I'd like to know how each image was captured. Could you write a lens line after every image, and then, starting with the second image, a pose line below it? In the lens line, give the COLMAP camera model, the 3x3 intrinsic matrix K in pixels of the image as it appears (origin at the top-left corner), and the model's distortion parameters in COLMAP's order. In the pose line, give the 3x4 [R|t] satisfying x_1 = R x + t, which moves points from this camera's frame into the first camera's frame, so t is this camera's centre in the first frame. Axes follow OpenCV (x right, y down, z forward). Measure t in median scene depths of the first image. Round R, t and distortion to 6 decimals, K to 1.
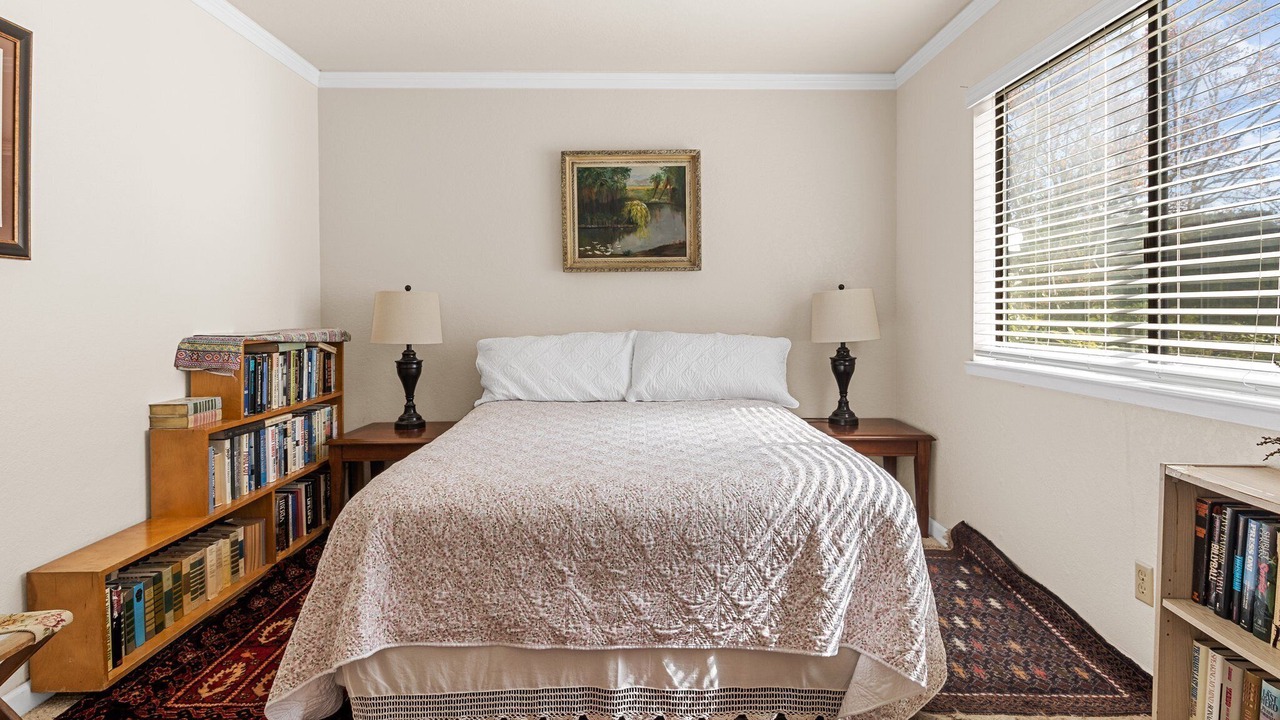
lens RADIAL K [[677.9, 0, 641.8], [0, 677.9, 325.3], [0, 0, 1]] dist [0.000283, -0.000309]
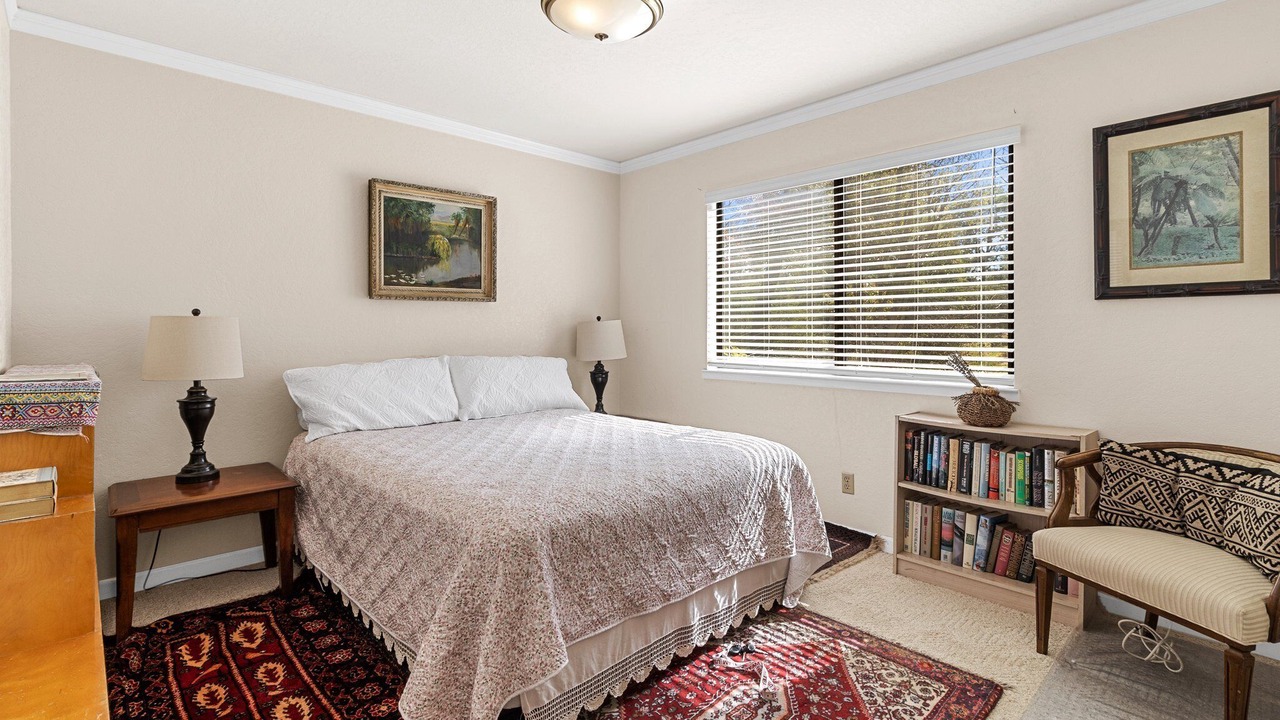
lens RADIAL K [[598.6, 0, 642.7], [0, 598.6, 334.3], [0, 0, 1]] dist [0.000252, 0.000024]
pose [[0.735555, -0.004756, 0.677448, -0.437706], [0.013808, 0.999873, -0.007973, -0.014663], [-0.677324, 0.015219, 0.735527, 0.087367]]
